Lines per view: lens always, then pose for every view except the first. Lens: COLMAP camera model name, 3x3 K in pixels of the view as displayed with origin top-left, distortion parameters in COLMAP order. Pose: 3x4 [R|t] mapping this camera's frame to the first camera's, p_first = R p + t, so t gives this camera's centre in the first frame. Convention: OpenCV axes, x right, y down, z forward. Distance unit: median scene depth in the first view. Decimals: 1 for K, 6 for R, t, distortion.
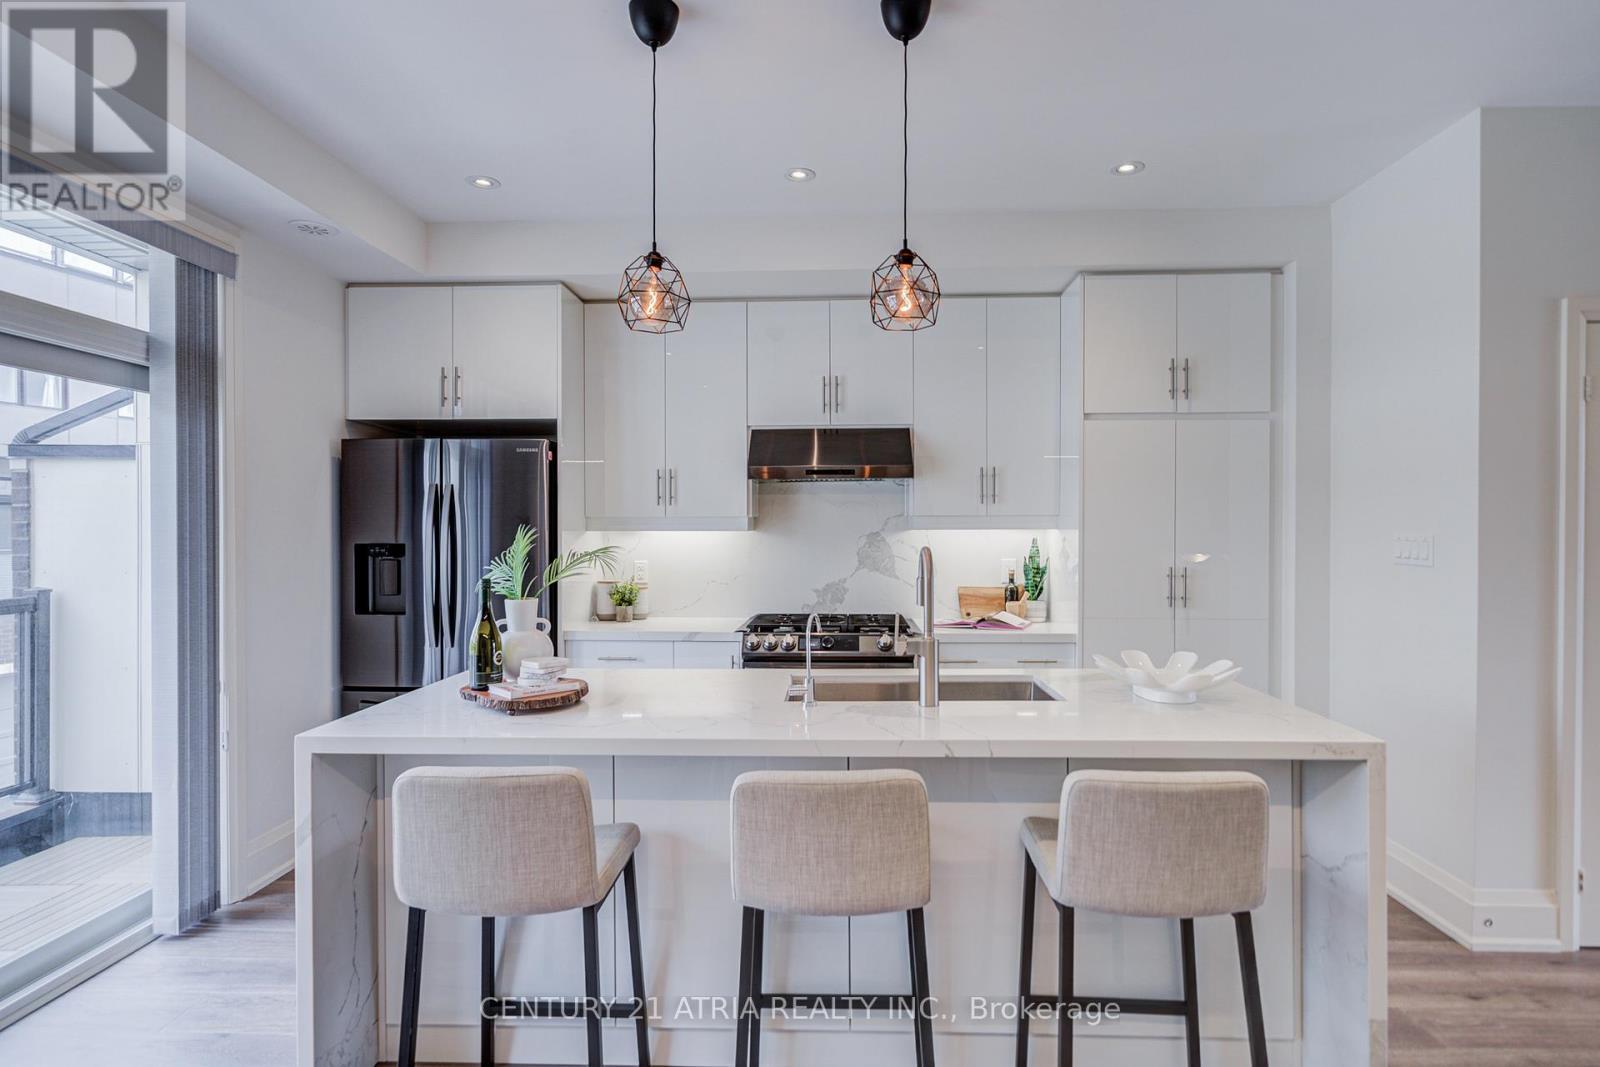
lens RADIAL K [[826.5, 0, 812.6], [0, 826.5, 536.1], [0, 0, 1]] dist [-0.015389, -0.000314]
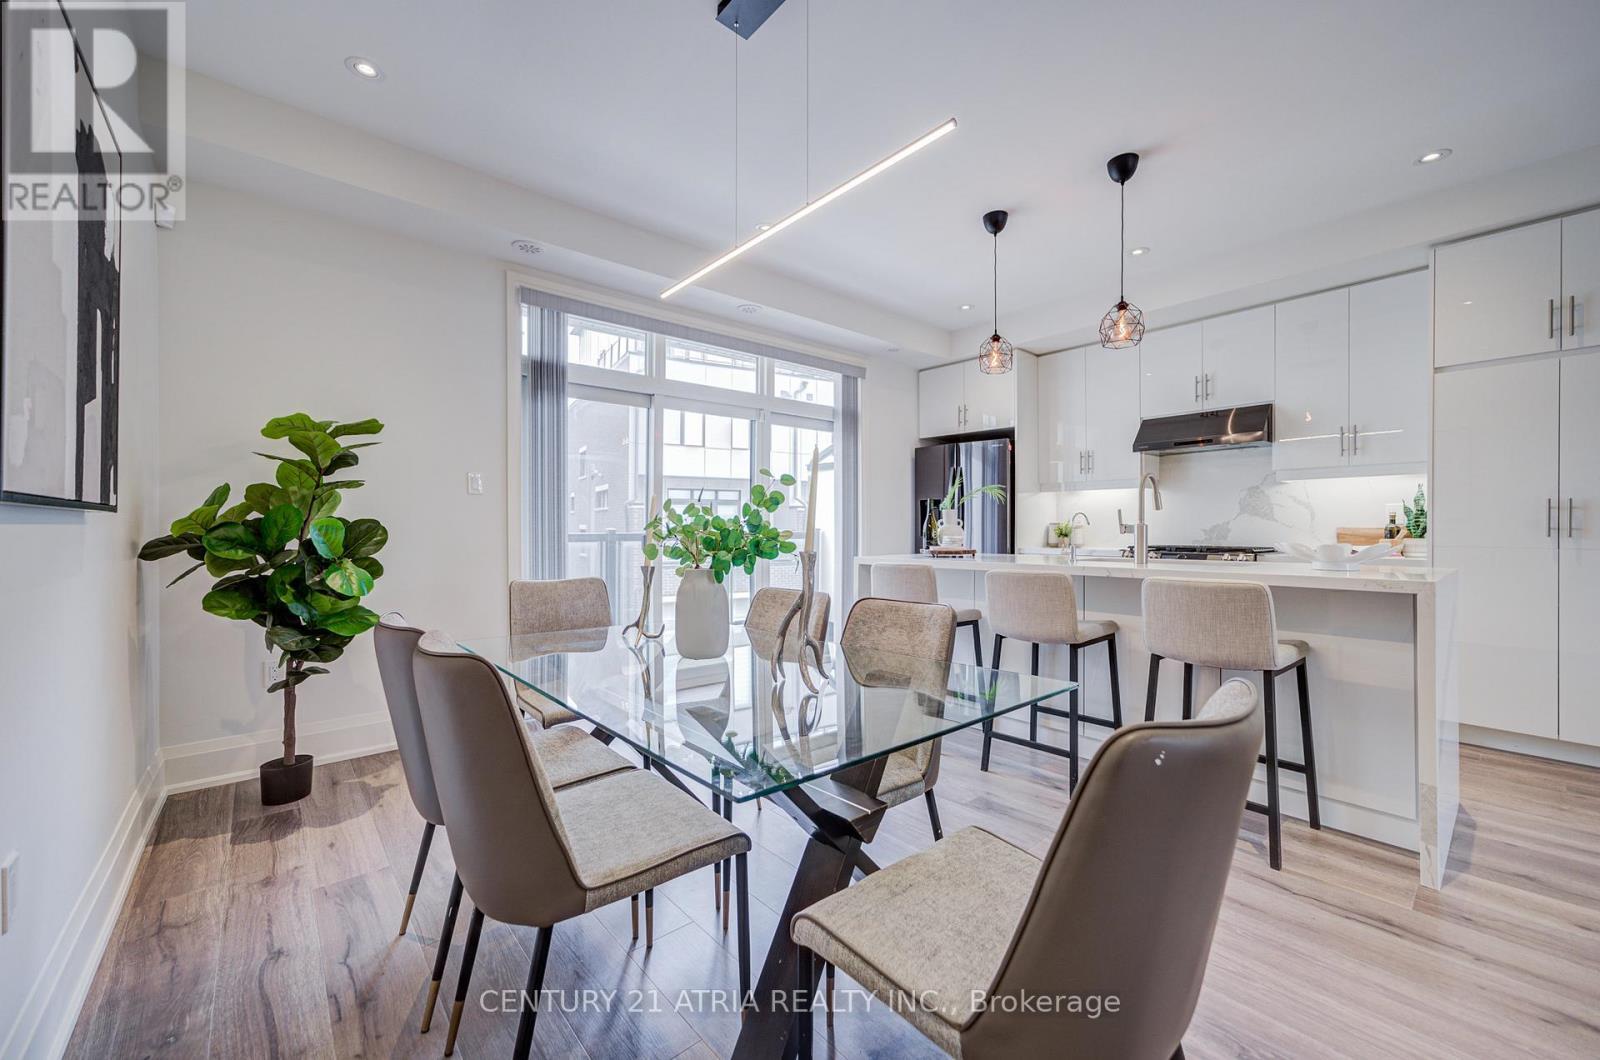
lens RADIAL K [[640.9, 0, 798.5], [0, 640.9, 532.1], [0, 0, 1]] dist [-0.007294, 0.001972]
pose [[0.665520, 0.006259, -0.746354, 0.401329], [-0.015707, 0.999861, -0.005621, 0.097906], [0.746215, 0.015464, 0.665525, -0.247575]]
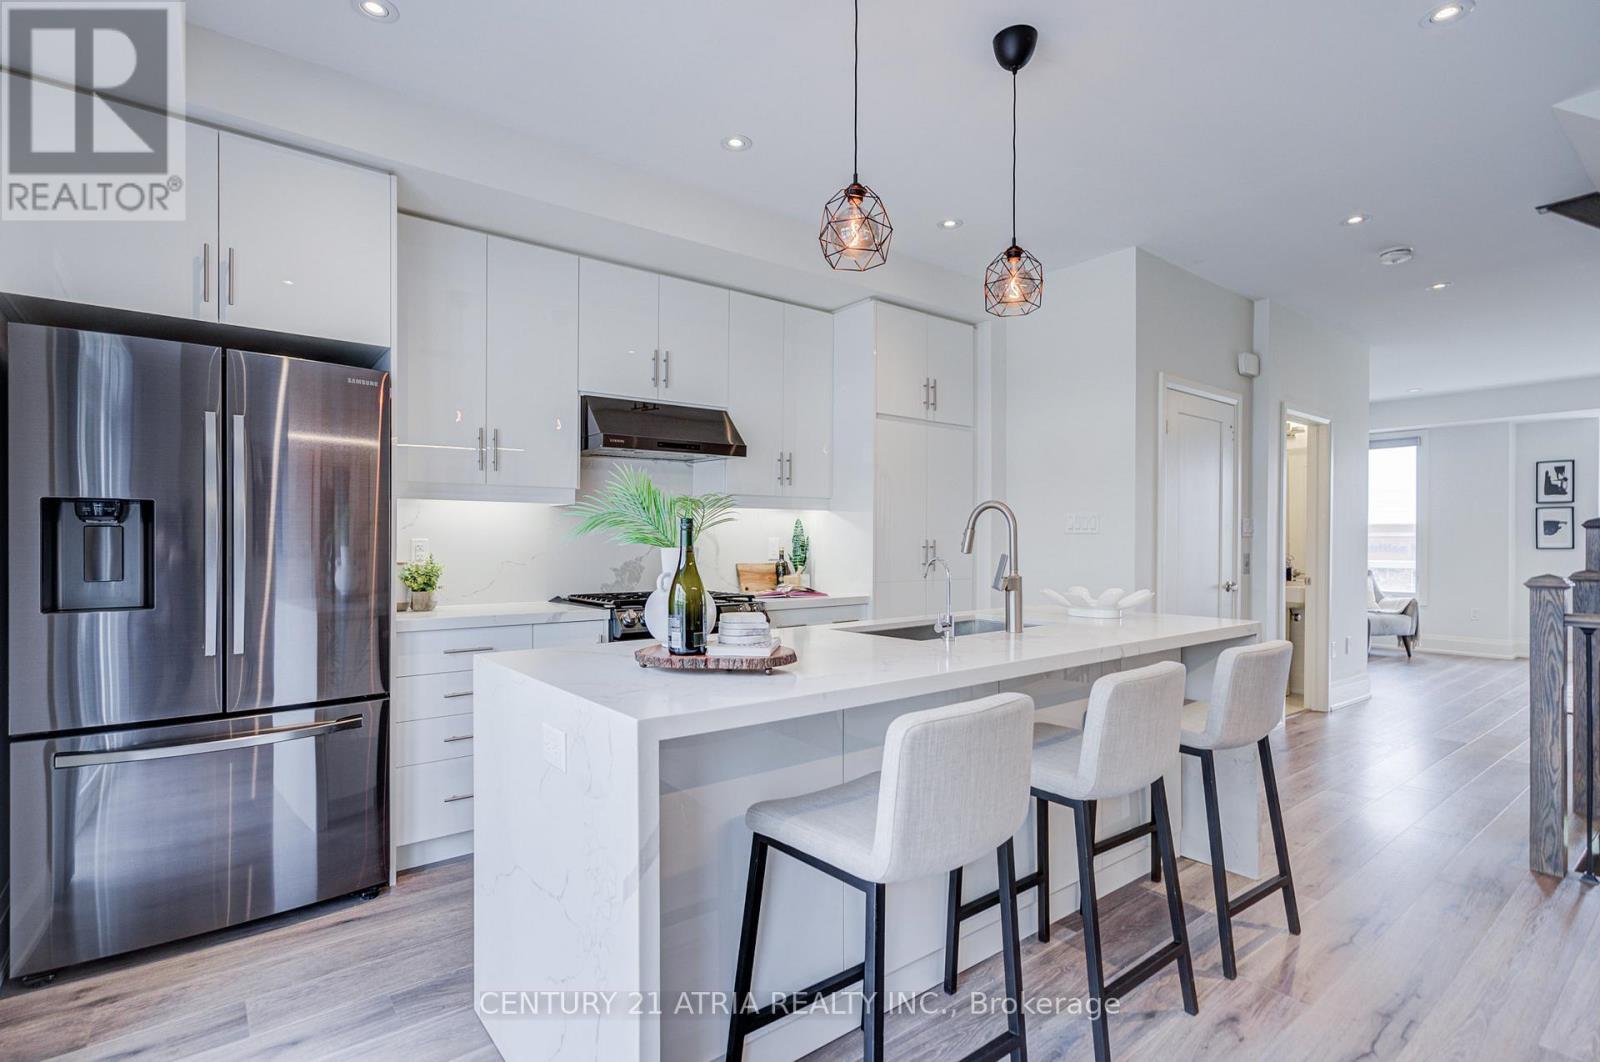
lens RADIAL K [[769.0, 0, 788.5], [0, 769.0, 546.2], [0, 0, 1]] dist [-0.007763, 0.001439]
pose [[0.767704, -0.000324, 0.640804, -0.483367], [0.003352, 0.999988, -0.003510, 0.049332], [-0.640795, 0.004843, 0.767696, 0.209424]]
